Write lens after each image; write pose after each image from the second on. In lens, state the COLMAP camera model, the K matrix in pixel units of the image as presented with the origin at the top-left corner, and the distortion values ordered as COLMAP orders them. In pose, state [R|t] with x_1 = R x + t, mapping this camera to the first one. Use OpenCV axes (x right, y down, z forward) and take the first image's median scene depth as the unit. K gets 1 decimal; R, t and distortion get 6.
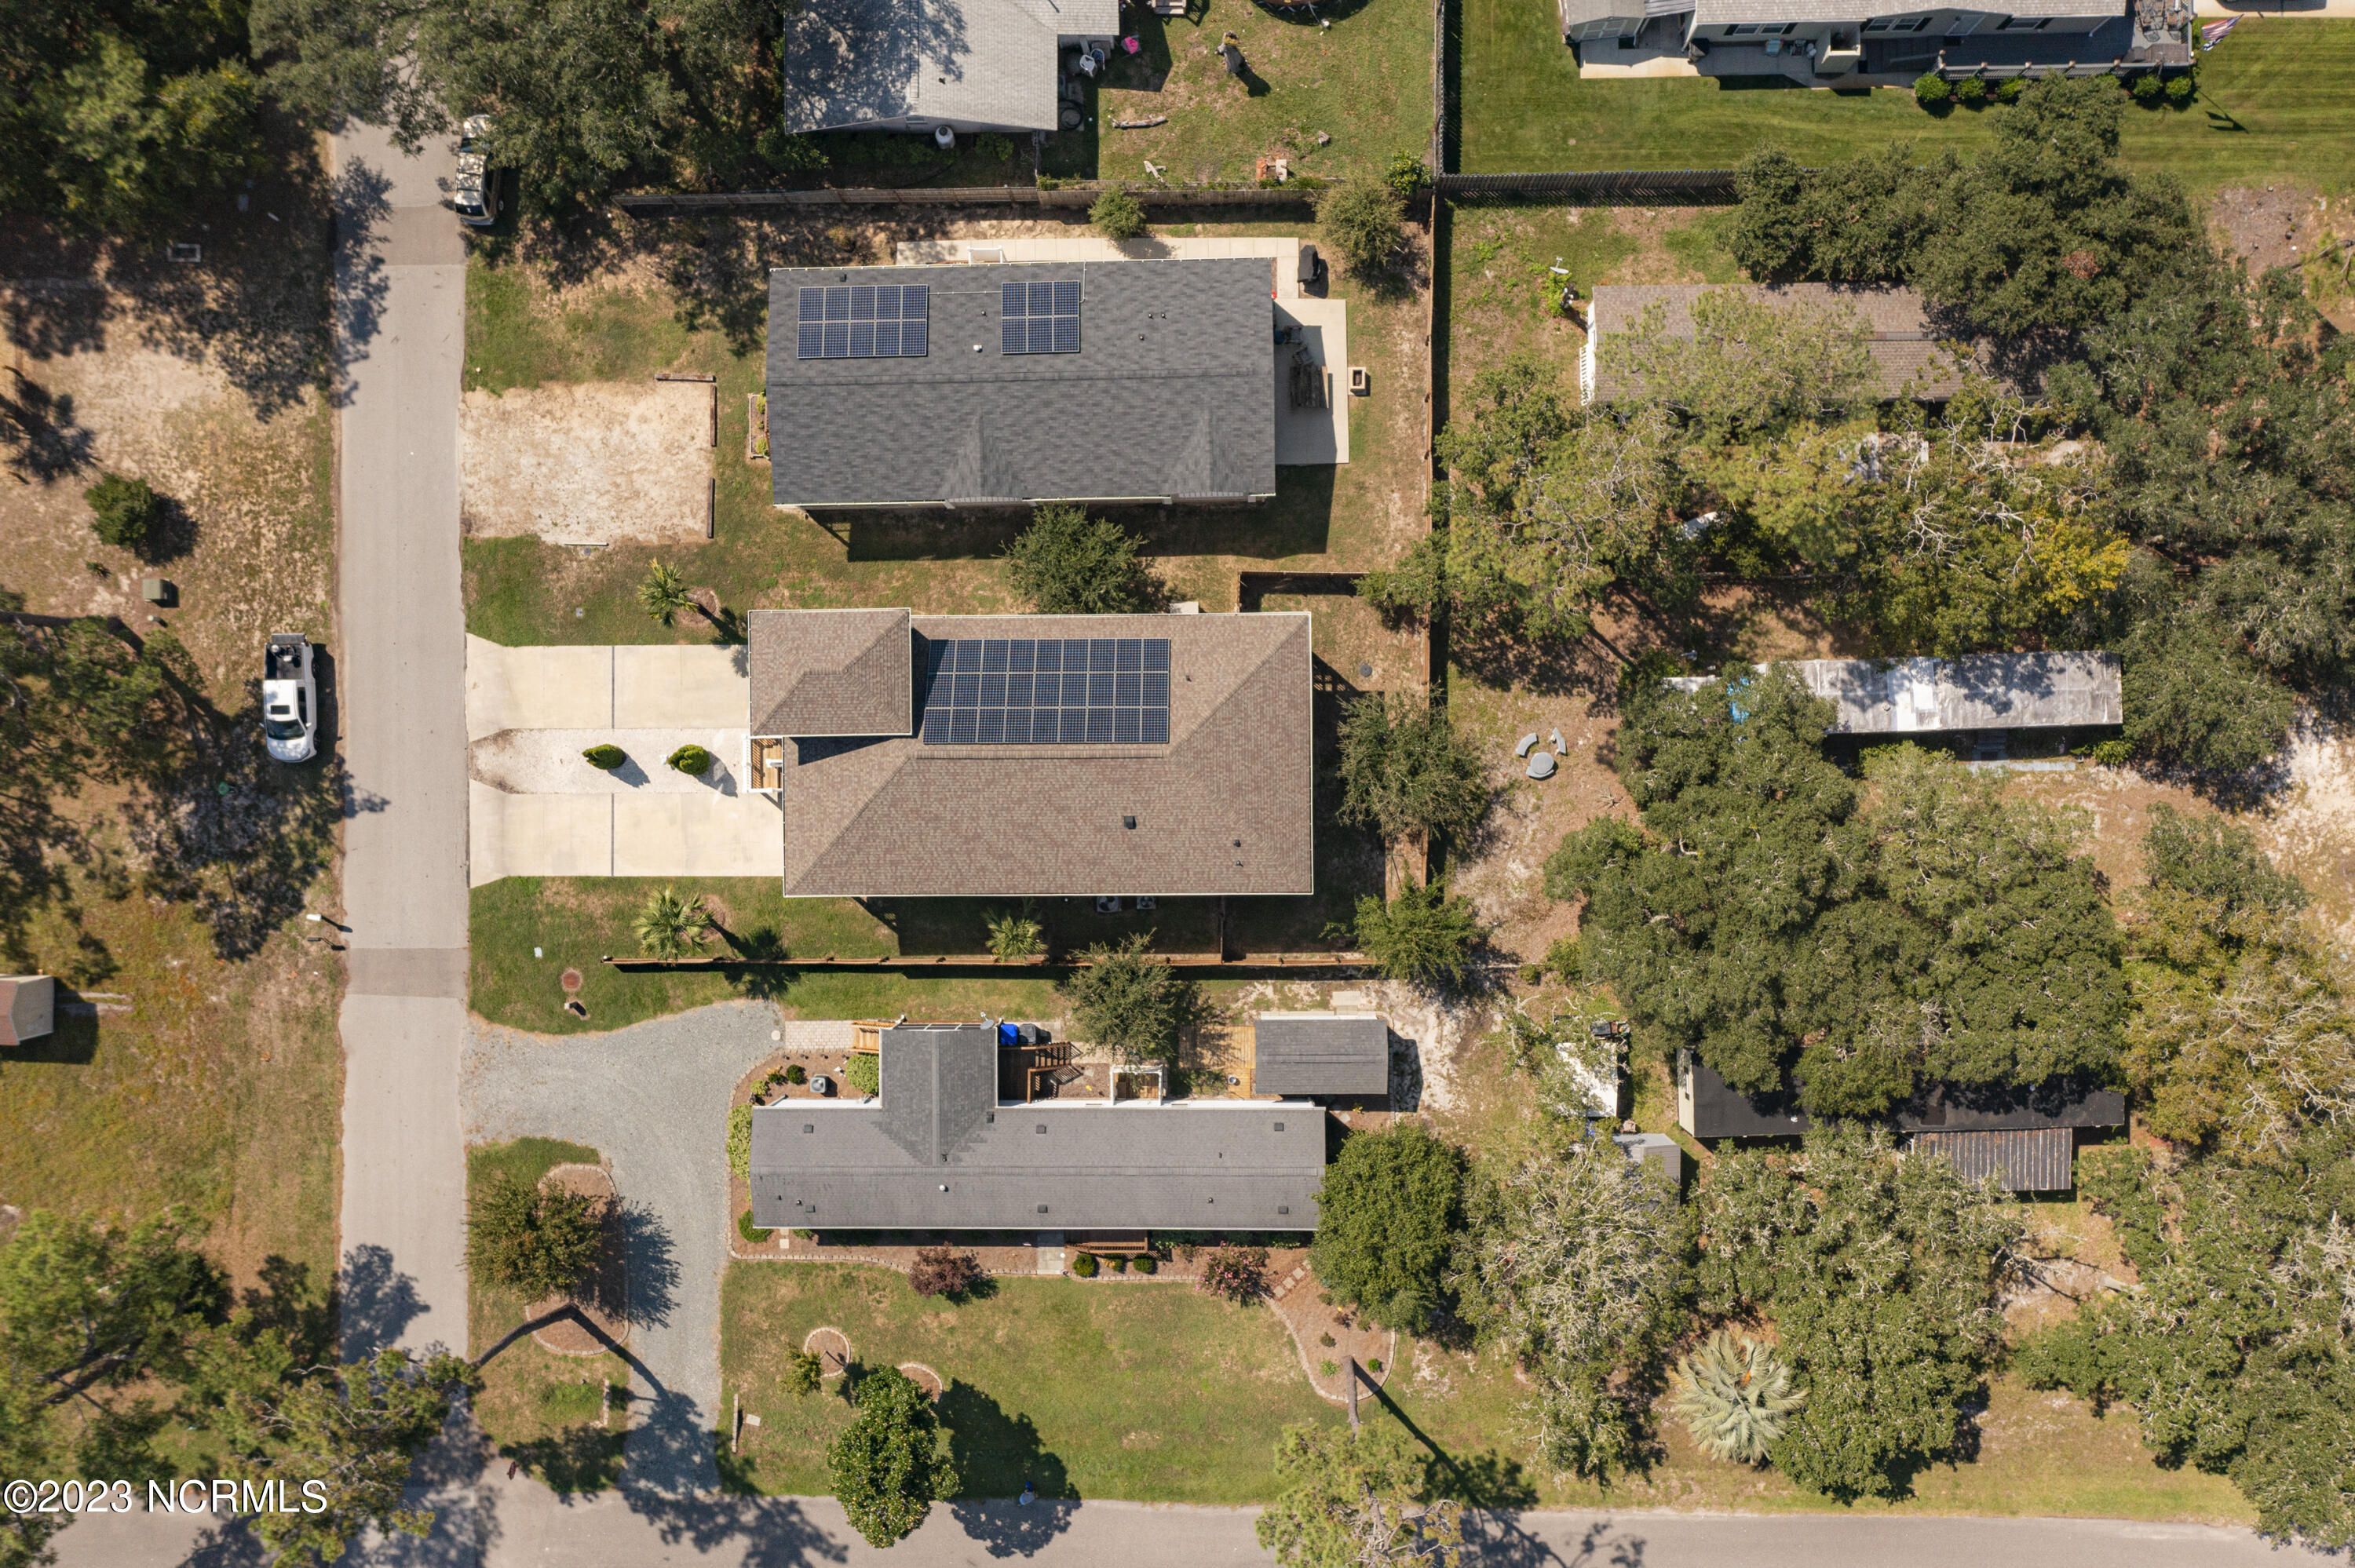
lens RADIAL K [[1933.7, 0, 1117.3], [0, 1933.7, 772.3], [0, 0, 1]] dist [-0.005747, -0.004822]
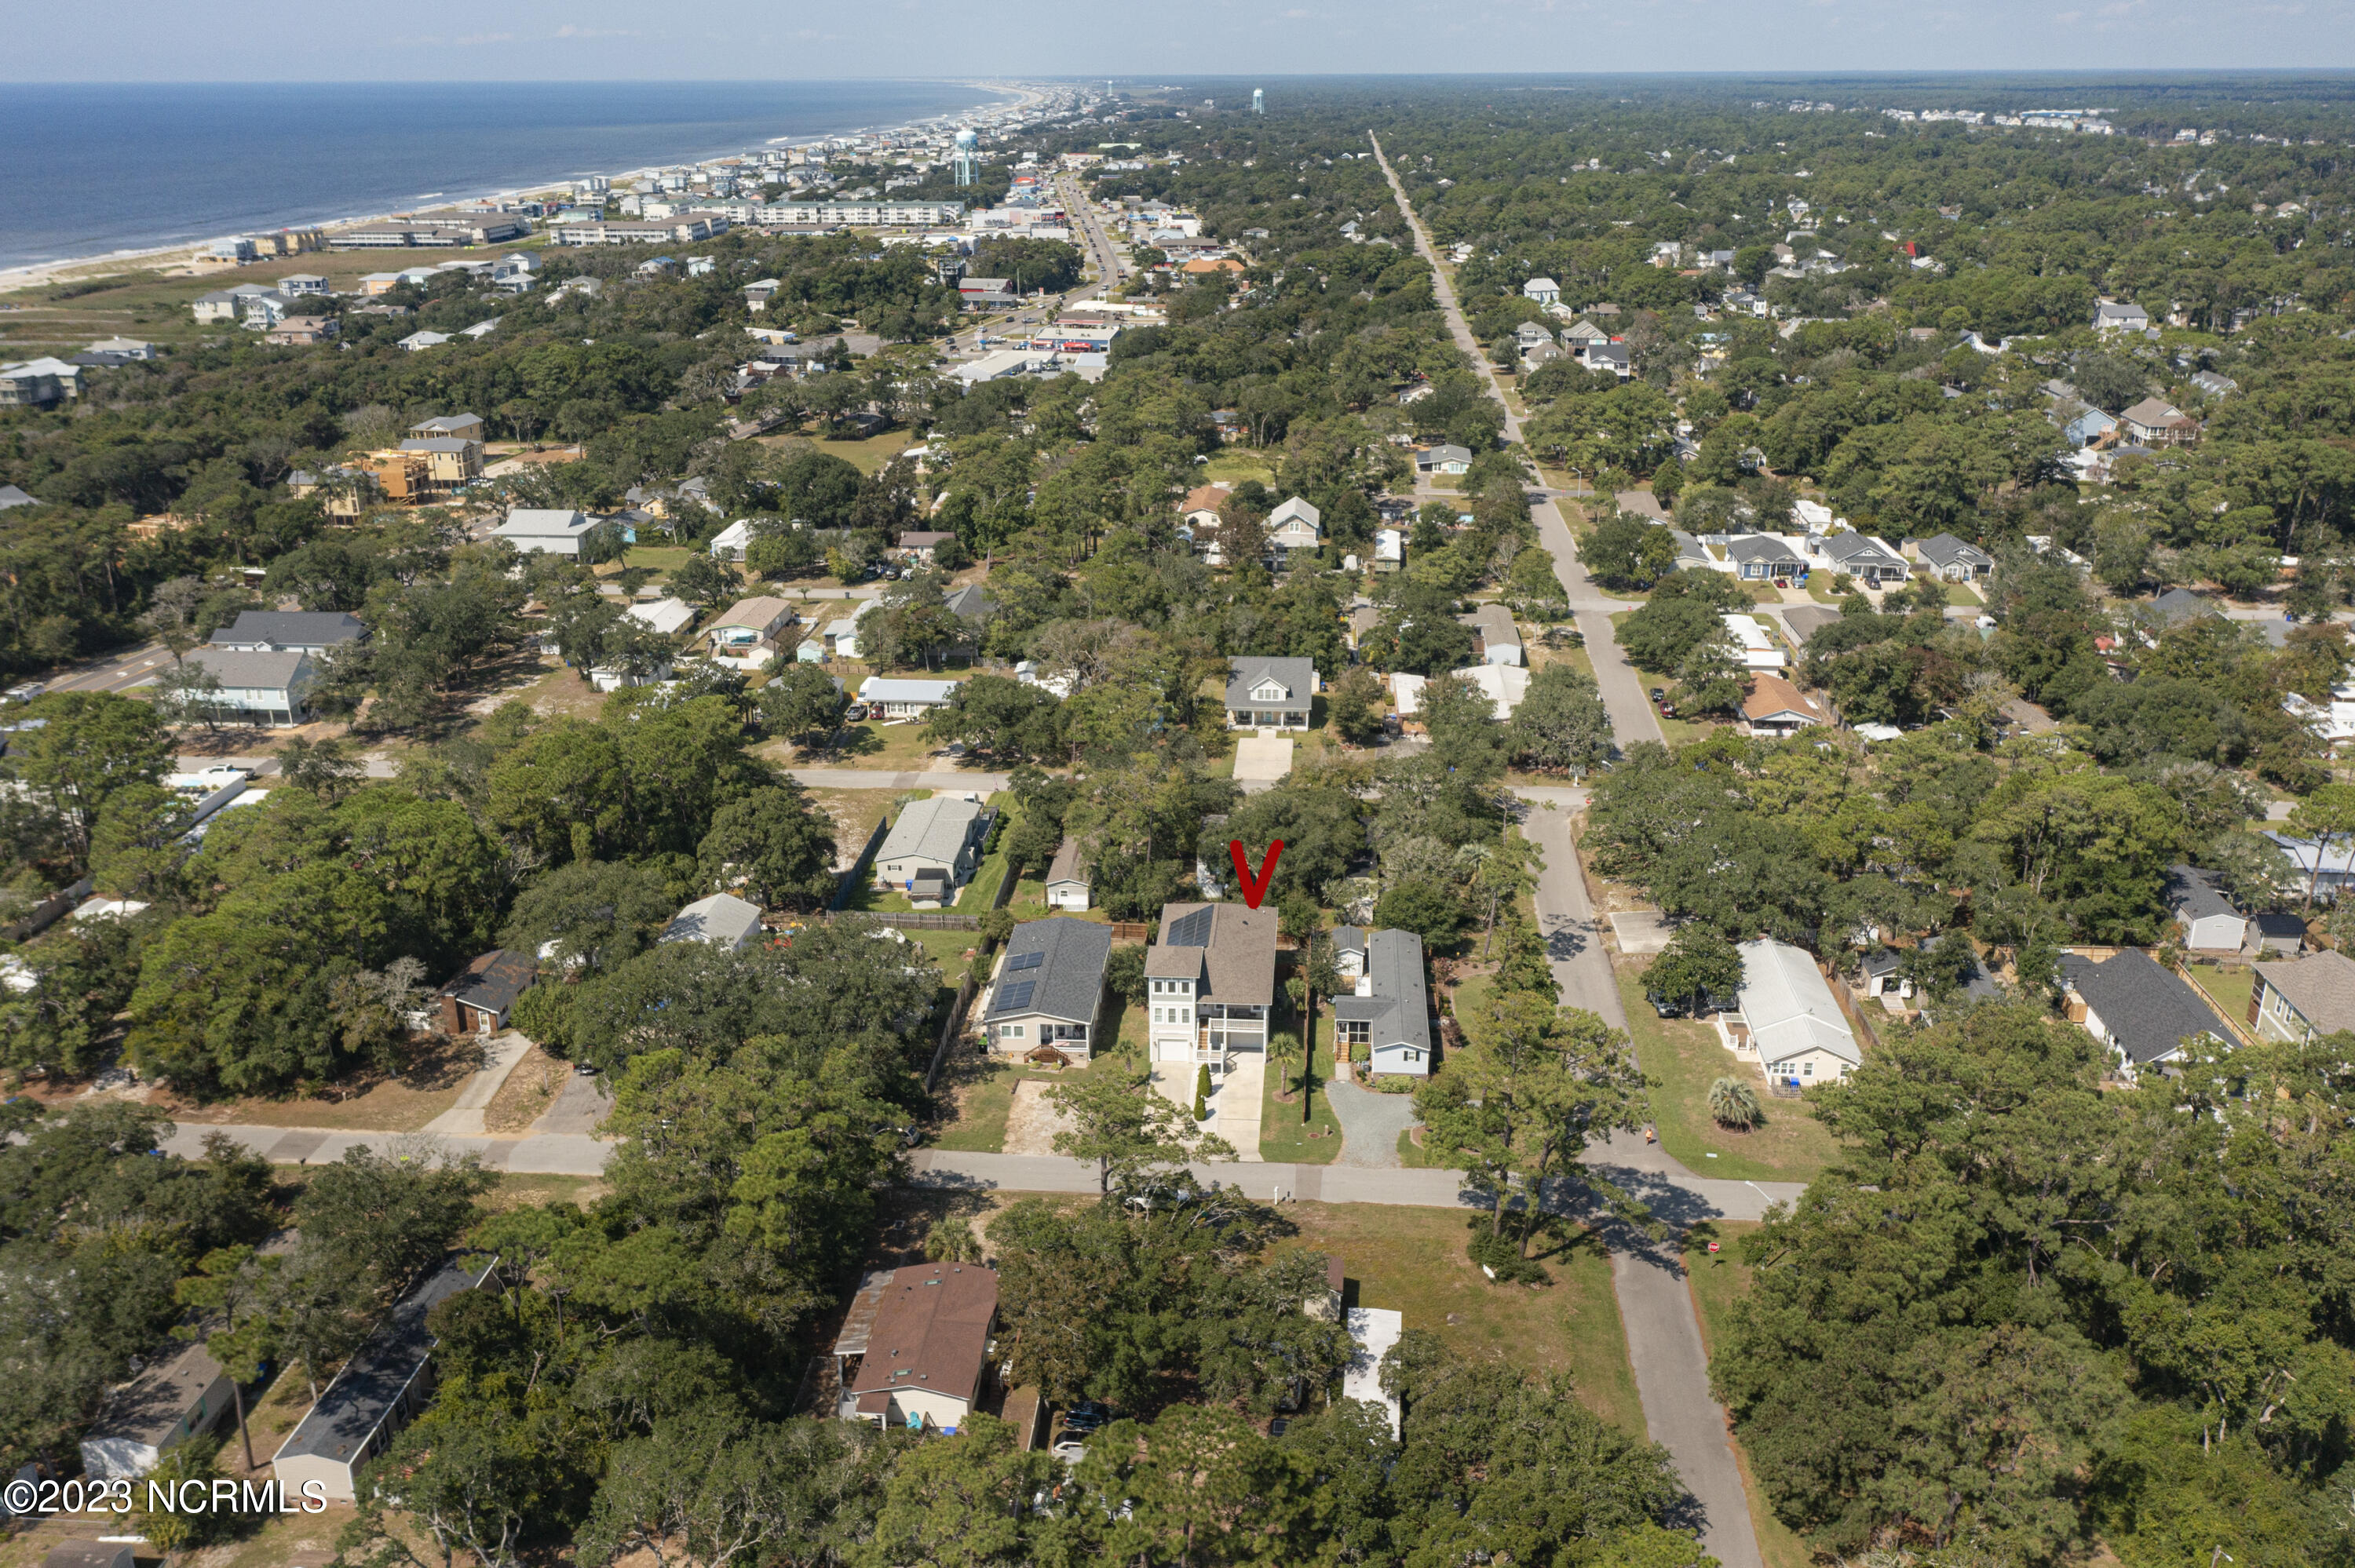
lens RADIAL K [[1909.6, 0, 1177.5], [0, 1909.6, 784.0], [0, 0, 1]] dist [0.005720, 0.012147]
pose [[0.082934, -0.328302, 0.940925, -2.004888], [0.996554, 0.028408, -0.077926, 0.112068], [-0.001146, 0.944146, 0.329526, 0.041504]]
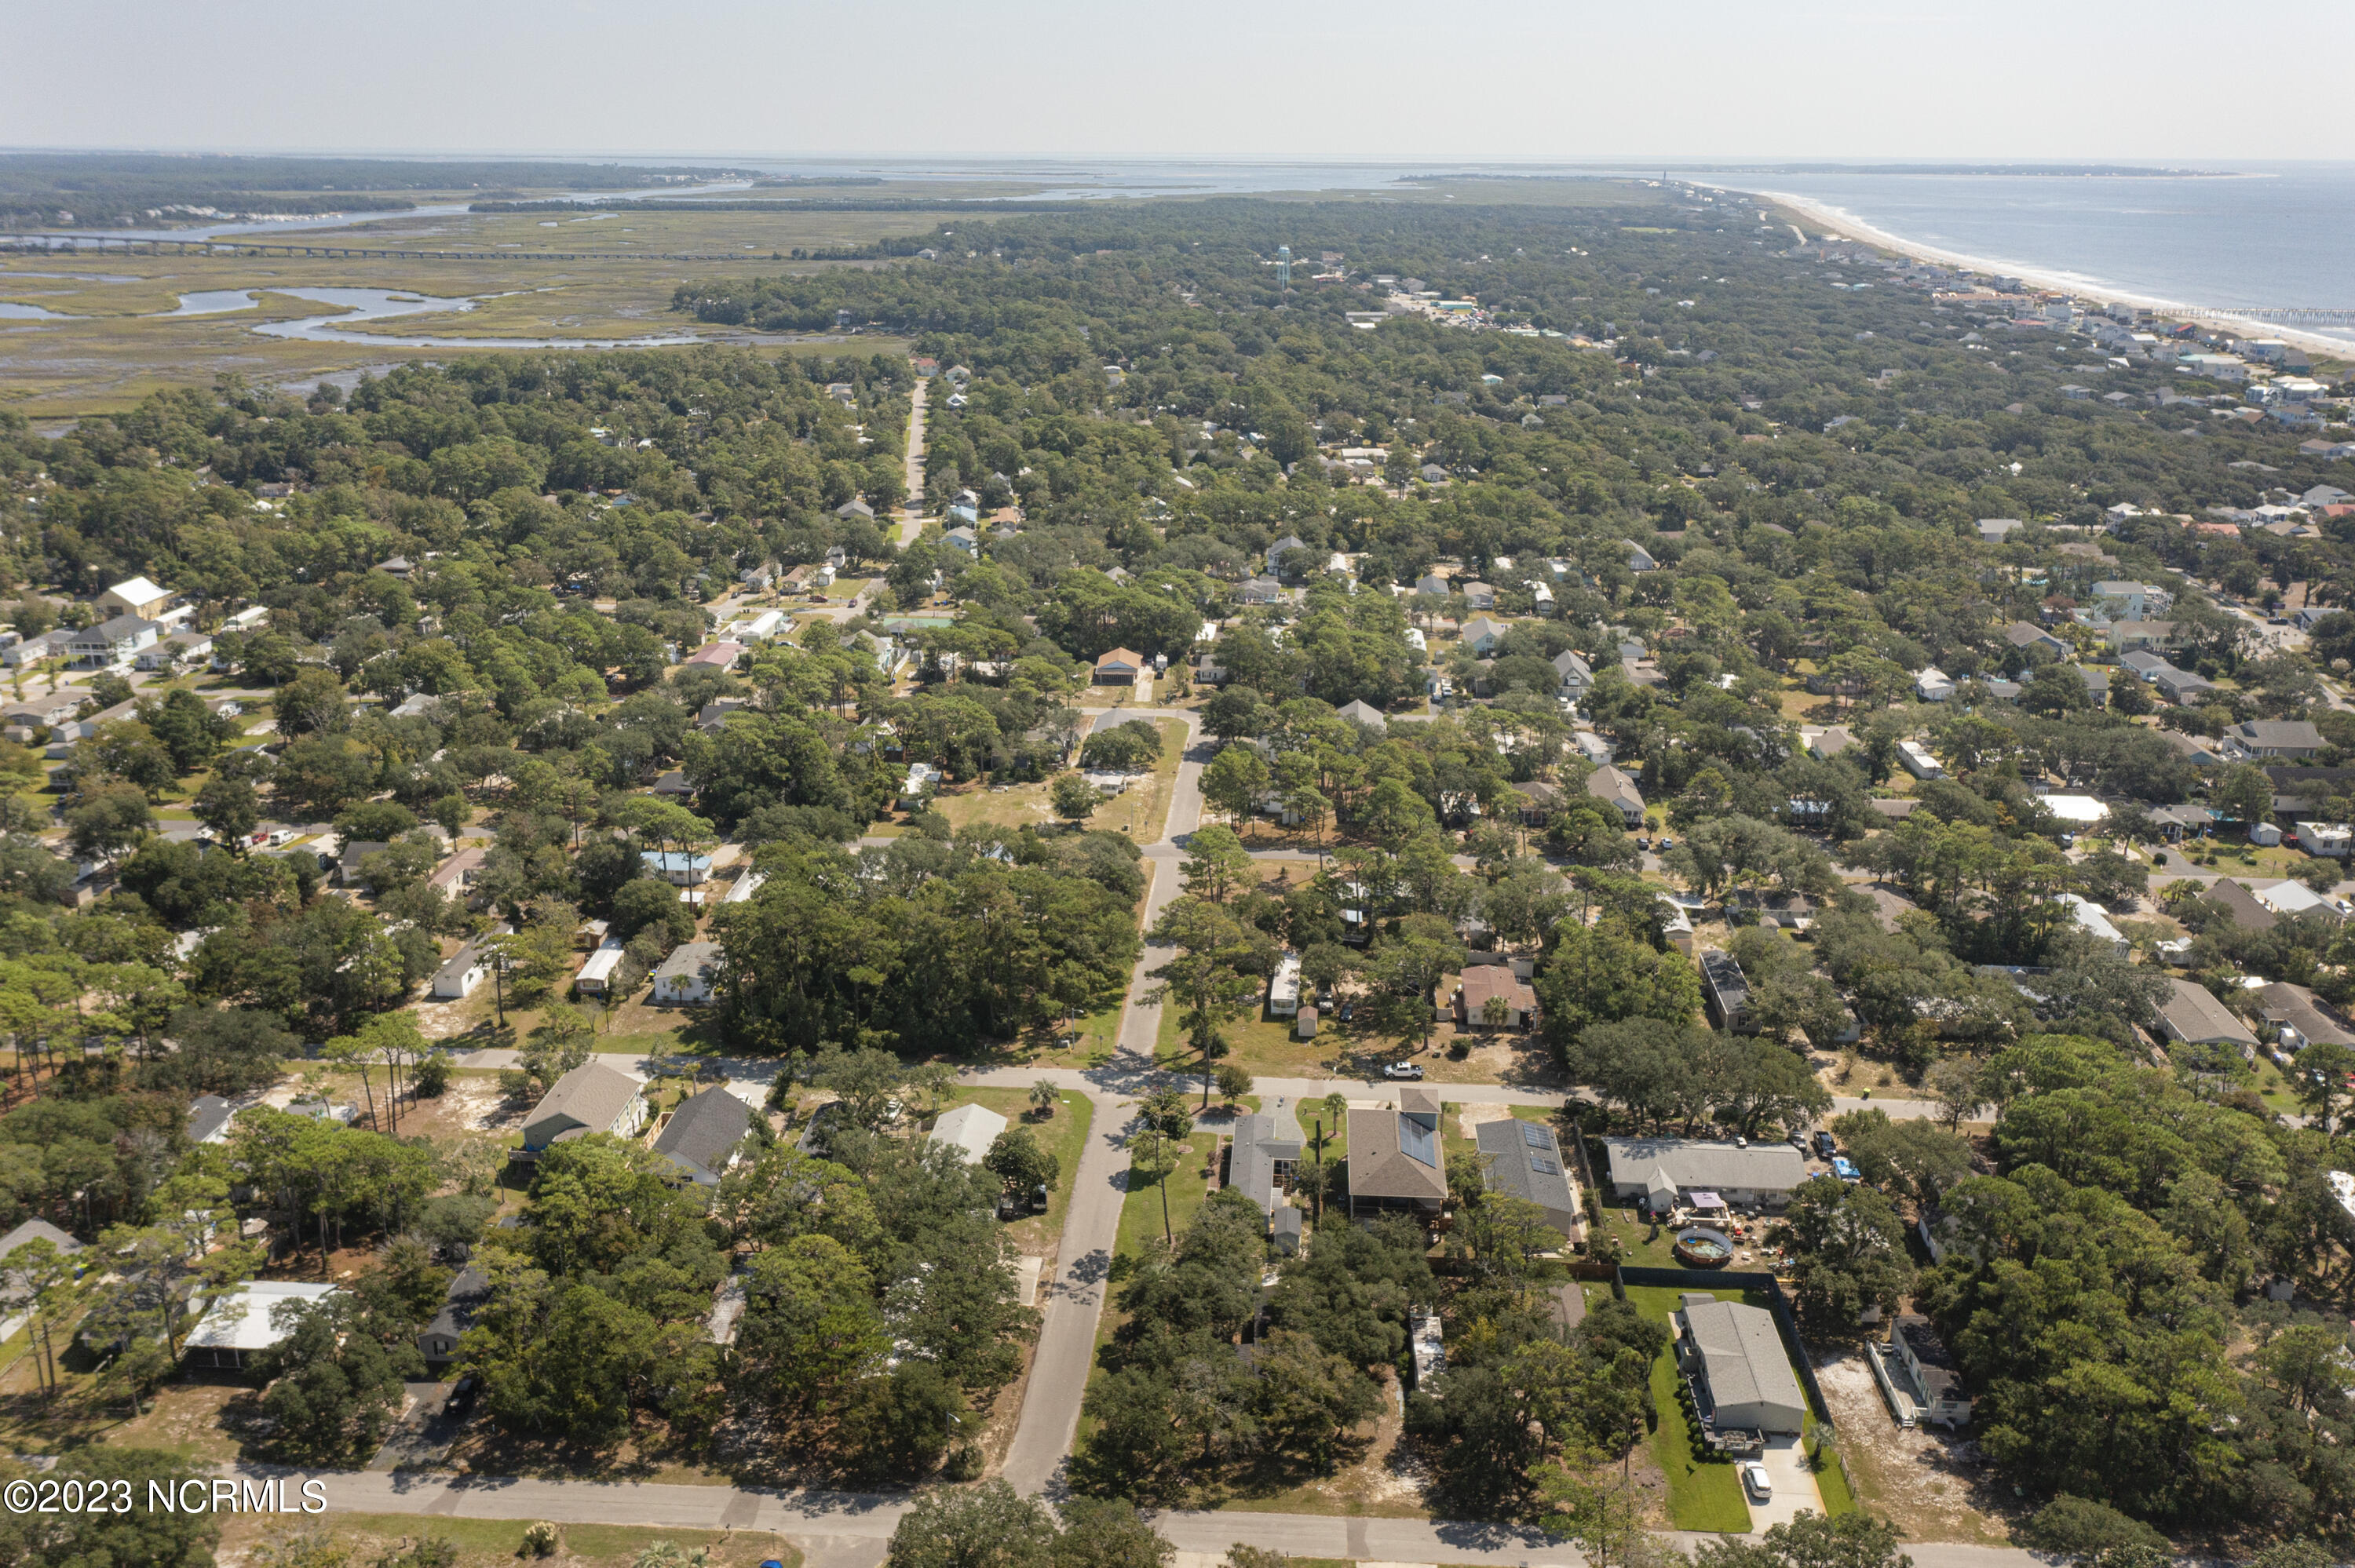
lens RADIAL K [[1909.6, 0, 1177.5], [0, 1909.6, 784.0], [0, 0, 1]] dist [0.005720, 0.012147]
pose [[-0.077875, 0.343741, -0.935830, 2.363072], [-0.996963, -0.027809, 0.072748, 0.118049], [-0.001018, 0.938652, 0.344863, -0.514335]]
